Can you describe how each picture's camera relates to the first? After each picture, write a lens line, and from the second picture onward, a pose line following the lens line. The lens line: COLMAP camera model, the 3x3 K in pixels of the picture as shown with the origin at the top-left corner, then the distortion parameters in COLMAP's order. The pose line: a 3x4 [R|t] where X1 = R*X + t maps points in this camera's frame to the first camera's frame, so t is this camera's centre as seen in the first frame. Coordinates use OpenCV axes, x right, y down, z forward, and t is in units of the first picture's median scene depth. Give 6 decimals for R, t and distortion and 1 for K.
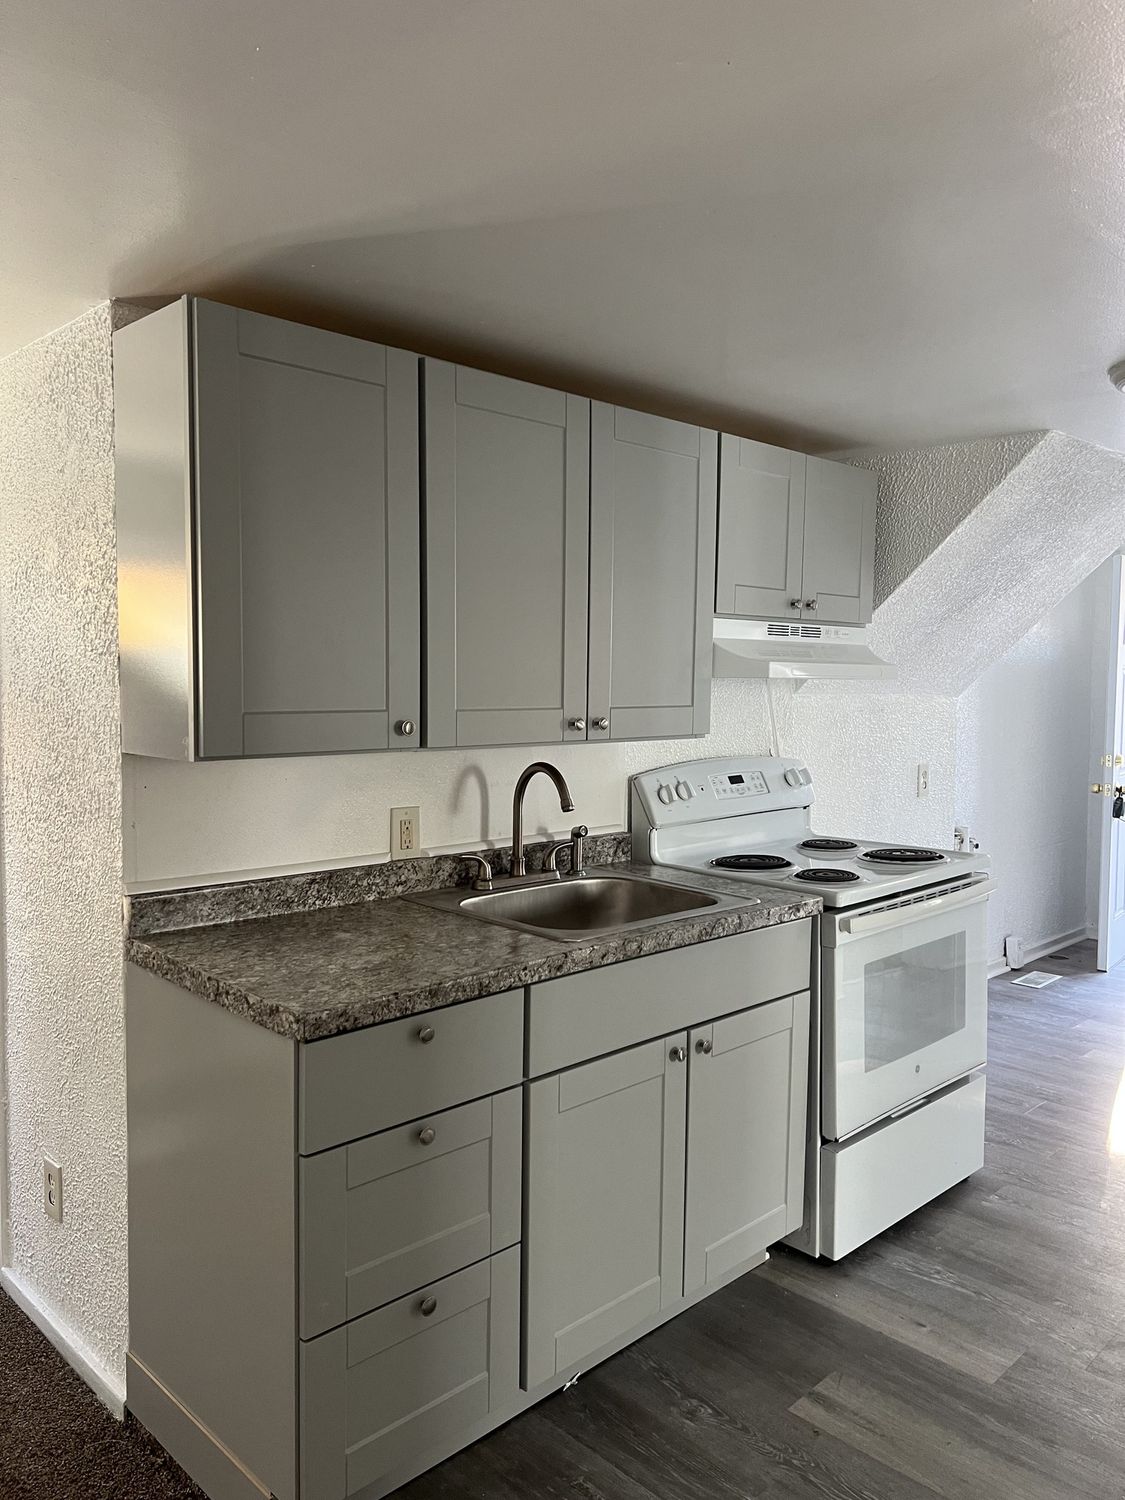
lens RADIAL K [[1135.9, 0, 562.9], [0, 1135.9, 741.2], [0, 0, 1]] dist [0.045002, -0.025014]
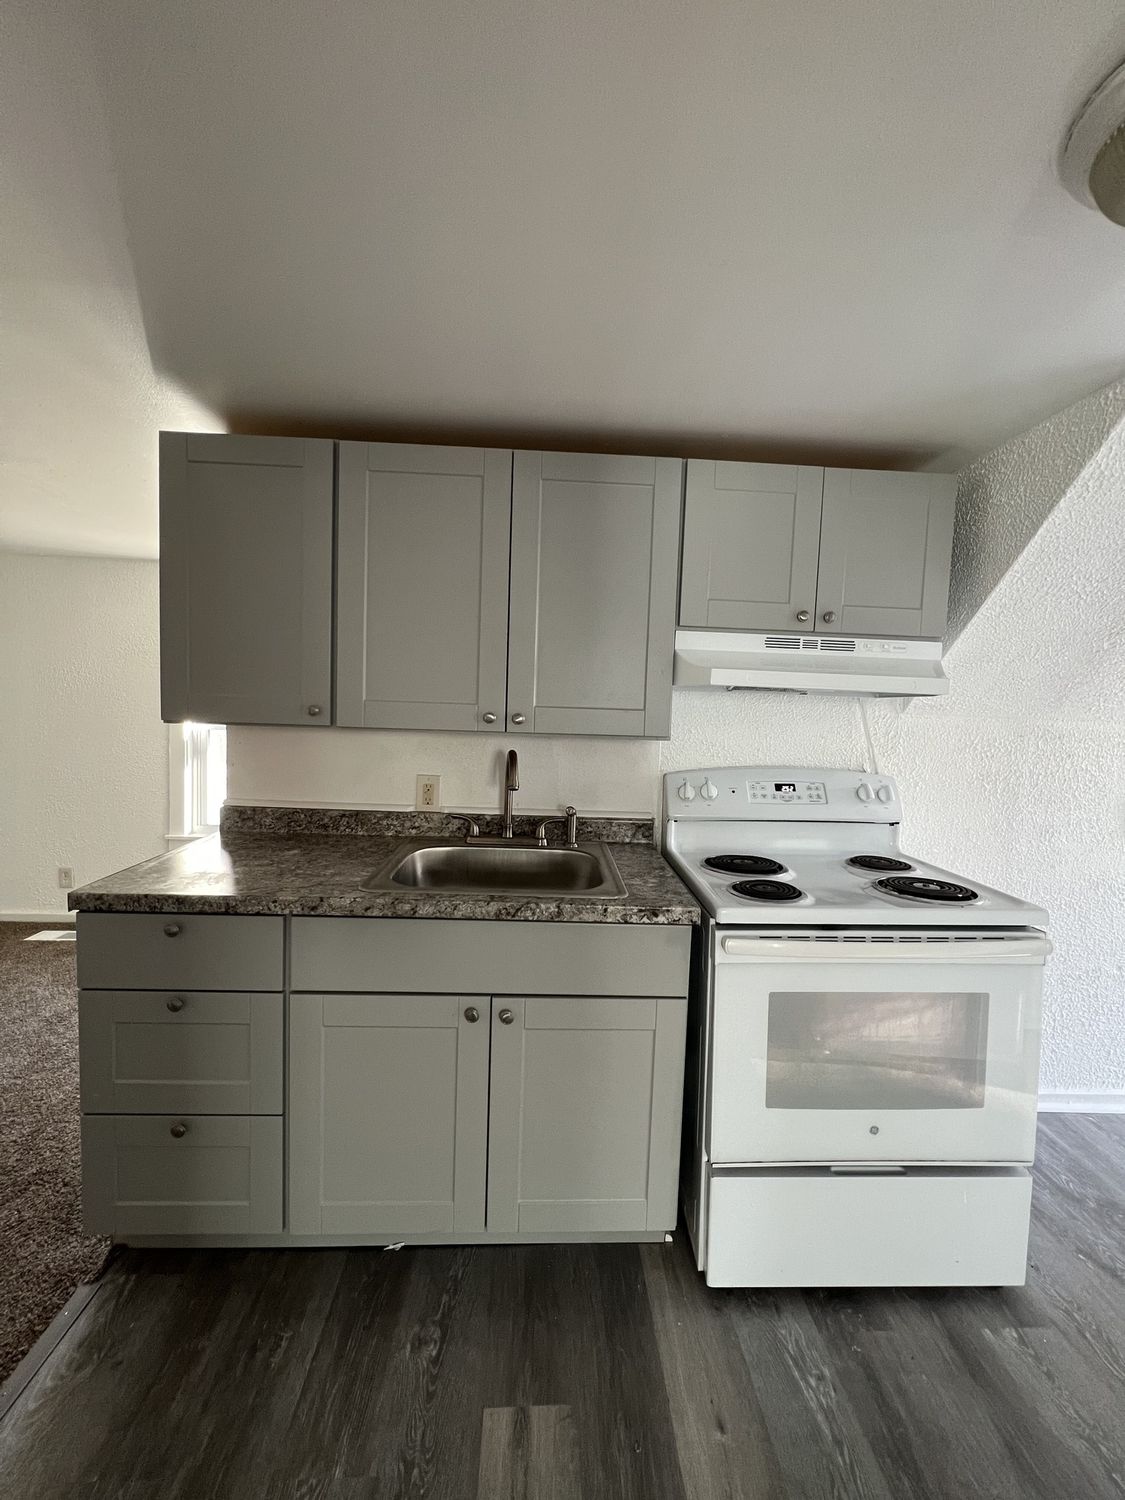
lens RADIAL K [[600.3, 0, 566.6], [0, 600.3, 742.5], [0, 0, 1]] dist [-0.005178, 0.002457]
pose [[0.741355, 0.052969, -0.669020, 0.484209], [-0.066389, 0.997779, 0.005431, 0.002164], [0.667821, 0.040389, 0.743225, 0.554154]]
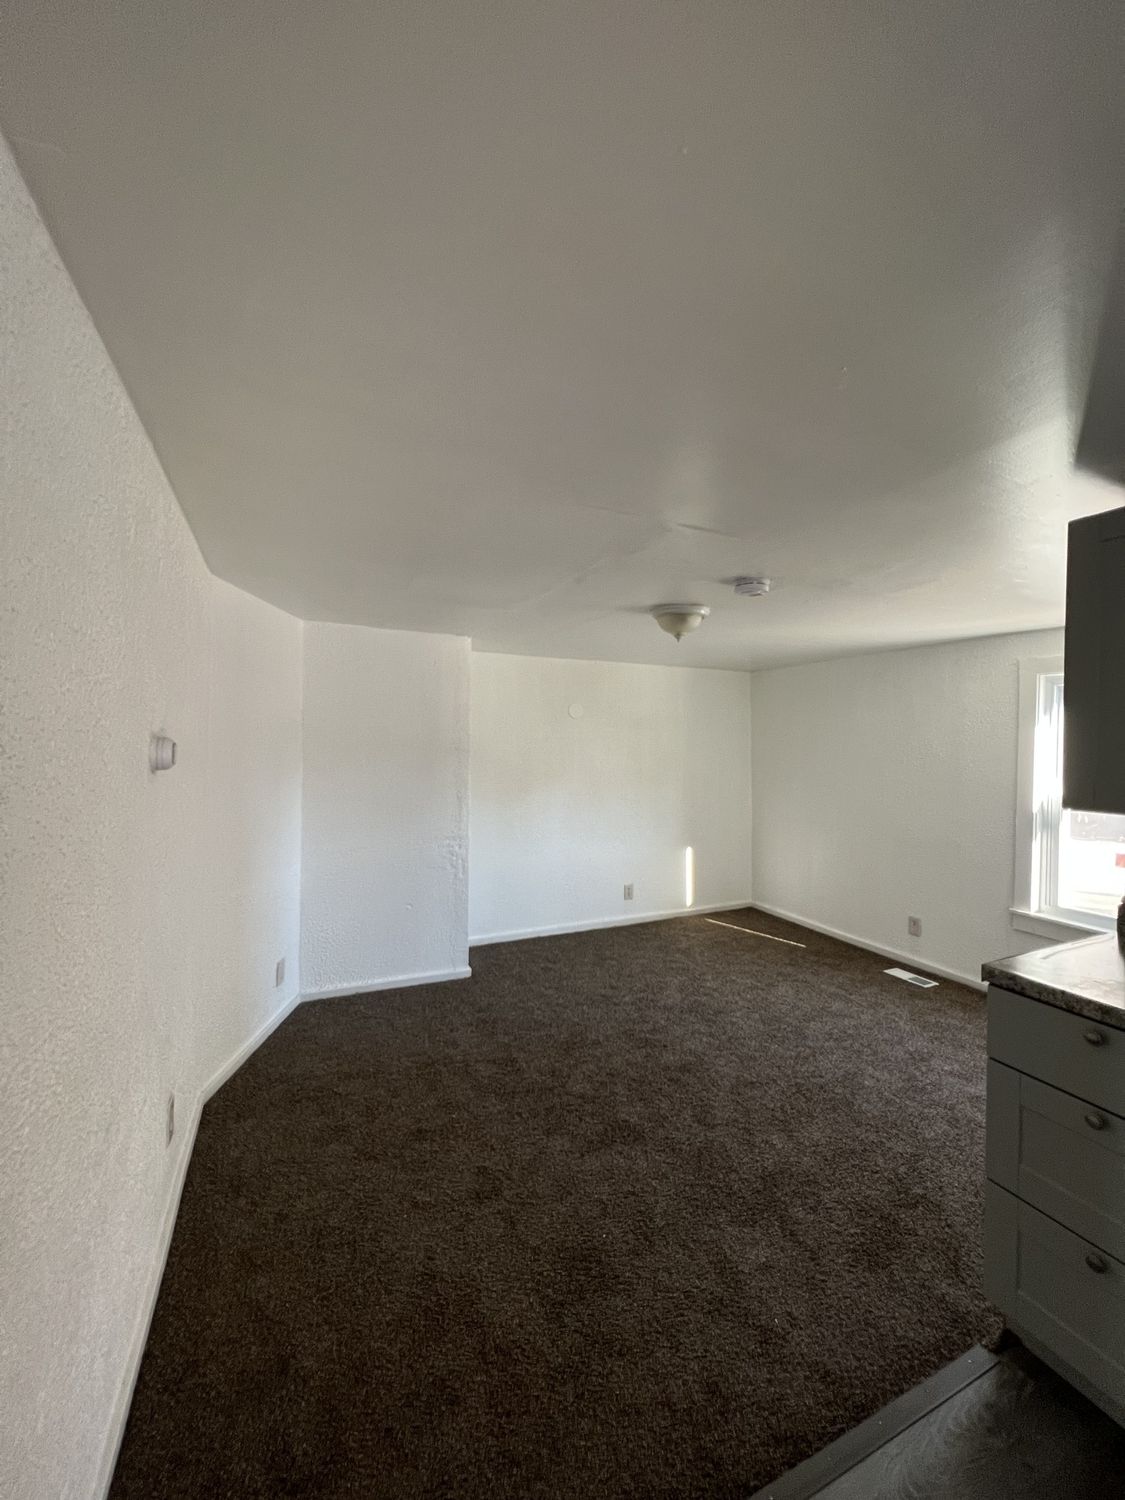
lens RADIAL K [[600.3, 0, 569.0], [0, 600.3, 744.2], [0, 0, 1]] dist [-0.005178, 0.002457]
pose [[-0.336078, -0.017642, -0.941669, 0.499471], [-0.073814, 0.997243, 0.007660, -0.020170], [0.938937, 0.072083, -0.336454, 0.467242]]
